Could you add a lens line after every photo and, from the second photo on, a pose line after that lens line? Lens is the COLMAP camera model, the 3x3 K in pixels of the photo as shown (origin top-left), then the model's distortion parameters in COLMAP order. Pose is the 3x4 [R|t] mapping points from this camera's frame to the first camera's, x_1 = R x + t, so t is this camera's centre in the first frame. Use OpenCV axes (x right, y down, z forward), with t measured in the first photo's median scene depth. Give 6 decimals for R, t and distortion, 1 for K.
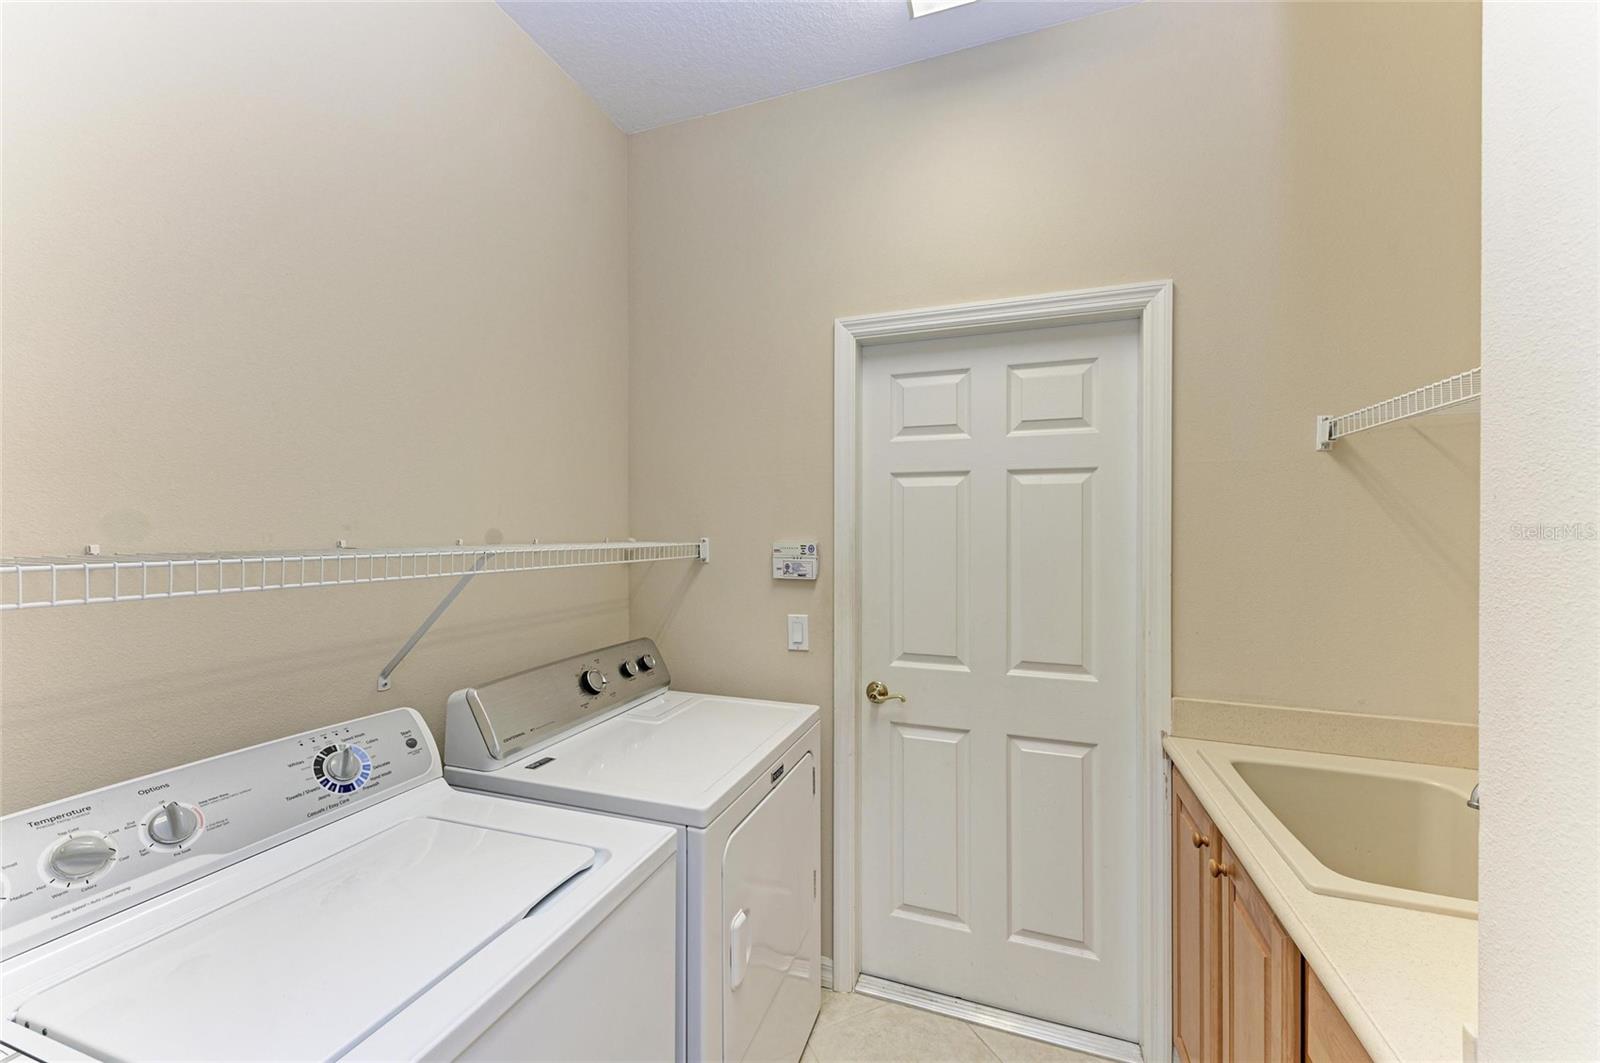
lens RADIAL K [[626.6, 0, 800.0], [0, 626.6, 531.5], [0, 0, 1]] dist [0.007868, -0.000056]
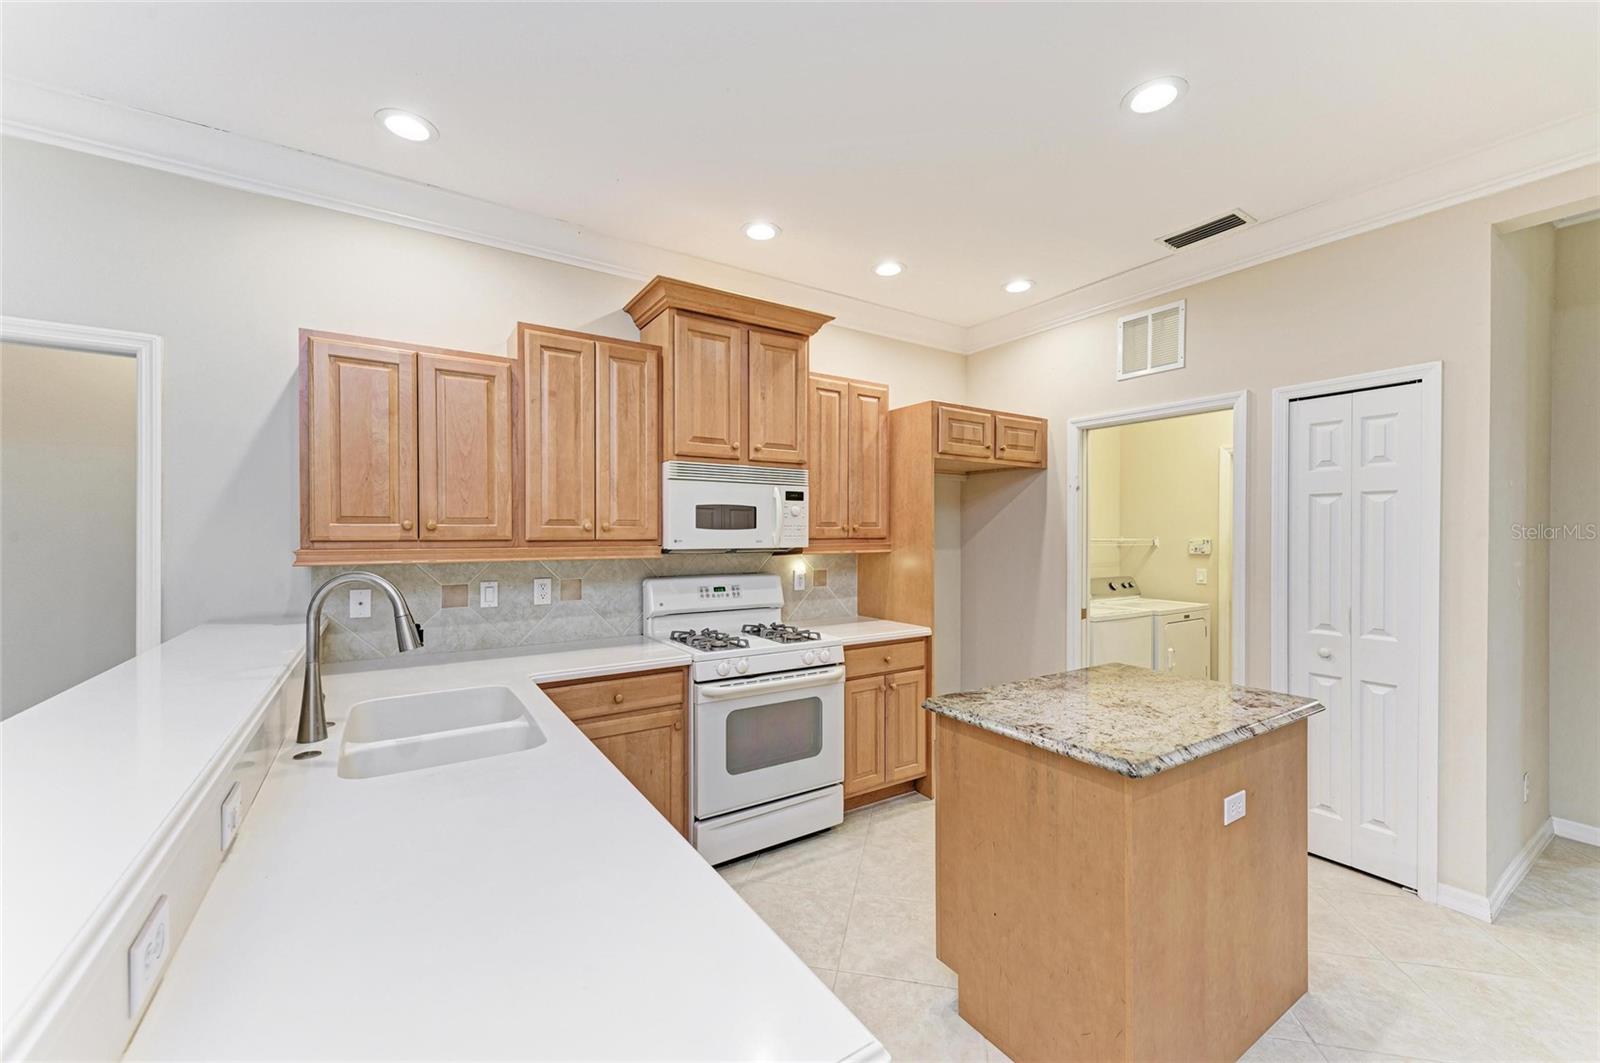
lens RADIAL K [[626.6, 0, 800.0], [0, 626.6, 531.5], [0, 0, 1]] dist [0.007868, -0.000056]
pose [[0.796838, 0.000805, -0.604192, 0.231346], [-0.001924, 0.999997, -0.001205, -0.005384], [0.604190, 0.002123, 0.796838, -1.888323]]
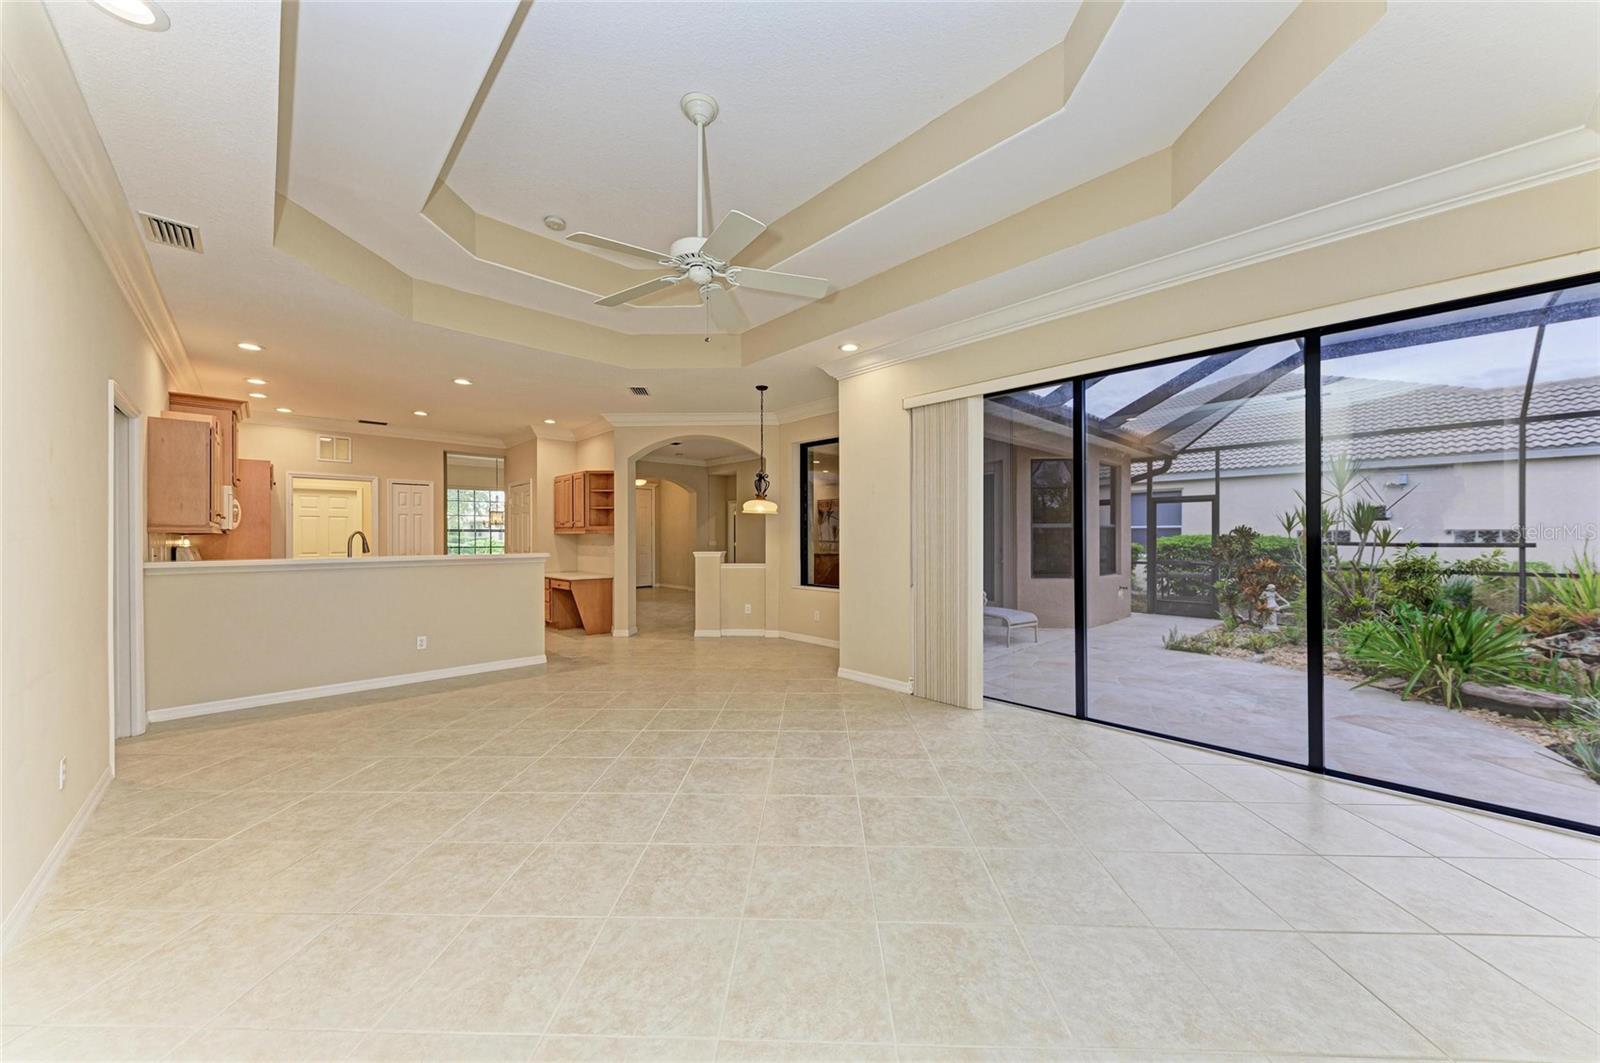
lens RADIAL K [[569.5, 0, 821.1], [0, 569.5, 534.4], [0, 0, 1]] dist [0.001276, -0.000024]
pose [[0.432893, 0.001277, 0.901445, -2.108254], [0.003219, 0.999990, -0.002962, 0.077321], [-0.901440, 0.004184, 0.432884, -4.607195]]
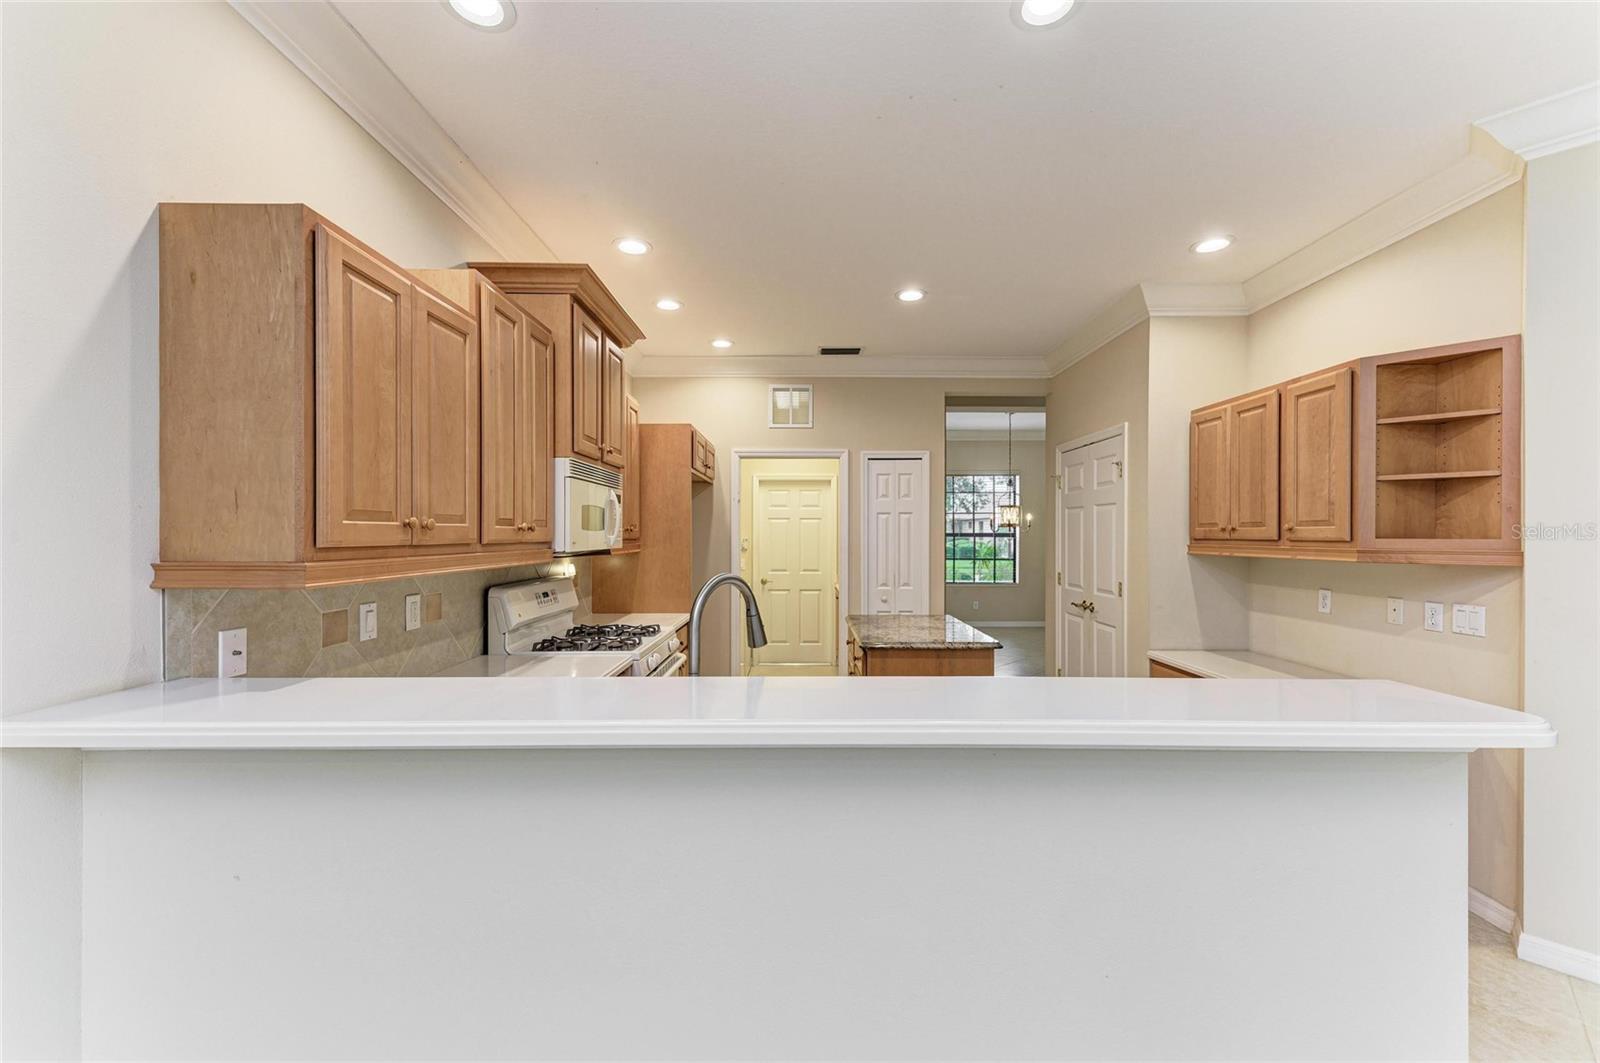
lens RADIAL K [[626.6, 0, 800.0], [0, 626.6, 531.5], [0, 0, 1]] dist [0.007868, -0.000056]
pose [[0.941921, 0.001571, 0.335832, -0.866293], [0.000174, 0.999987, -0.005167, -0.002728], [-0.335835, 0.004926, 0.941908, -2.364048]]
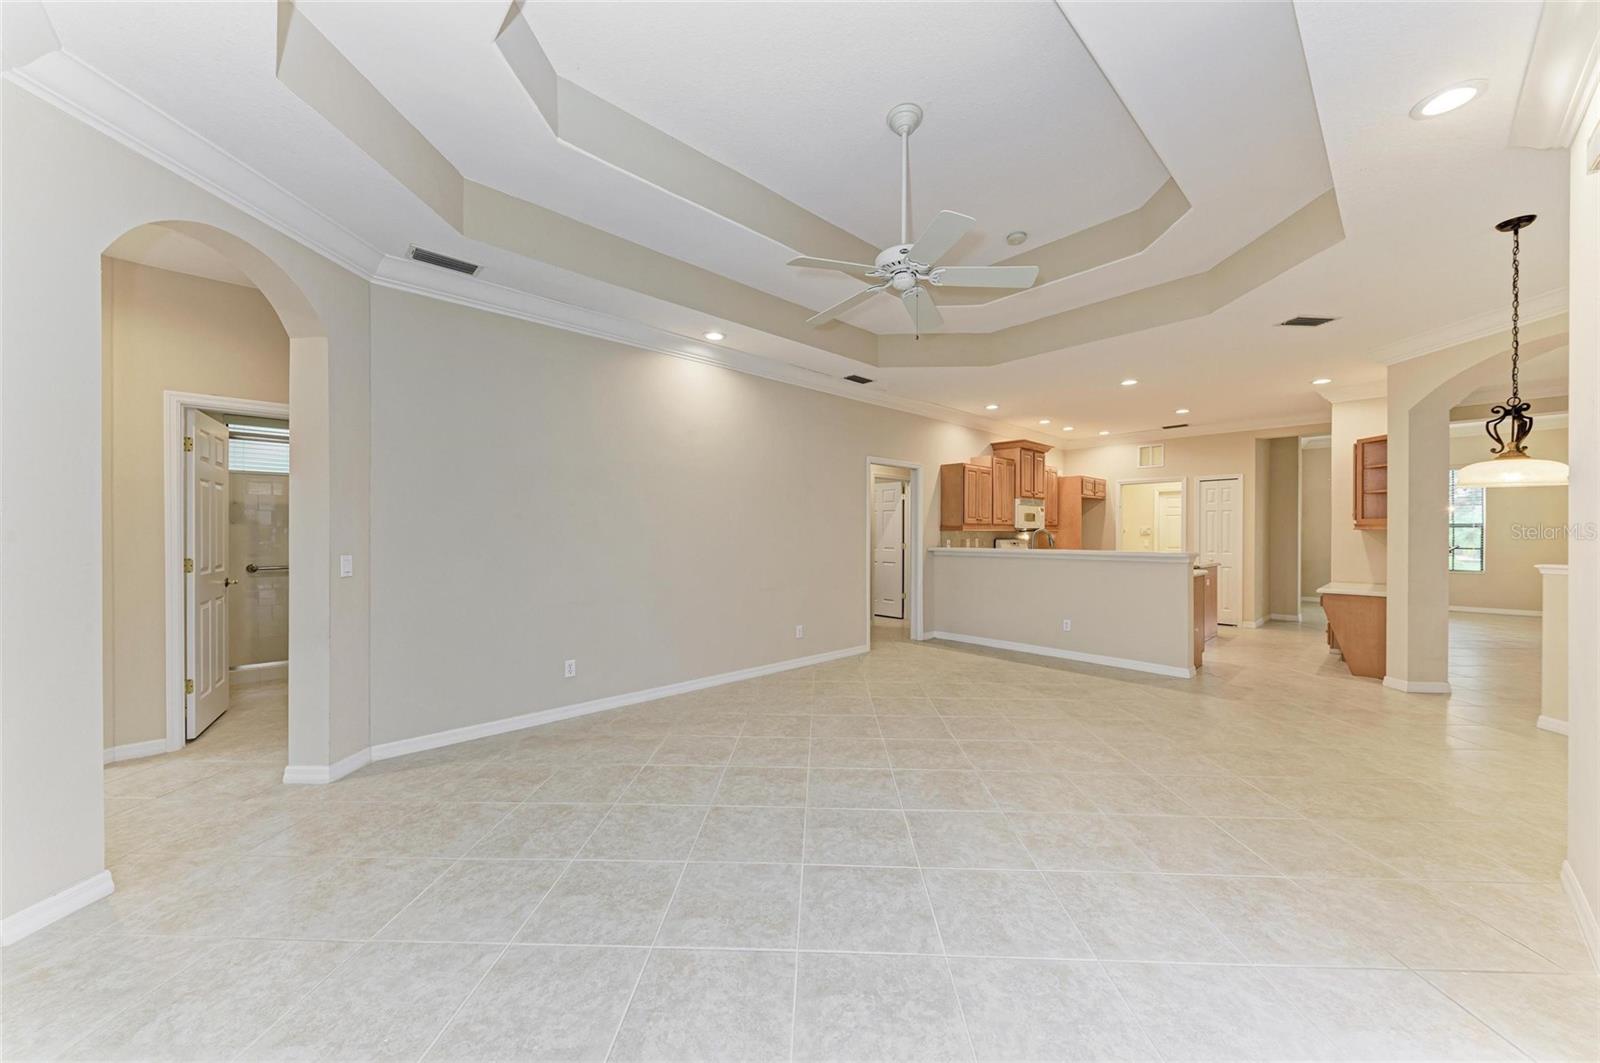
lens RADIAL K [[565.0, 0, 775.3], [0, 565.0, 534.1], [0, 0, 1]] dist [0.001718, 0.000025]
pose [[0.873528, 0.001113, -0.486773, -0.450625], [-0.000797, 0.999999, 0.000857, 0.076060], [0.486774, -0.000361, 0.873528, -5.185867]]
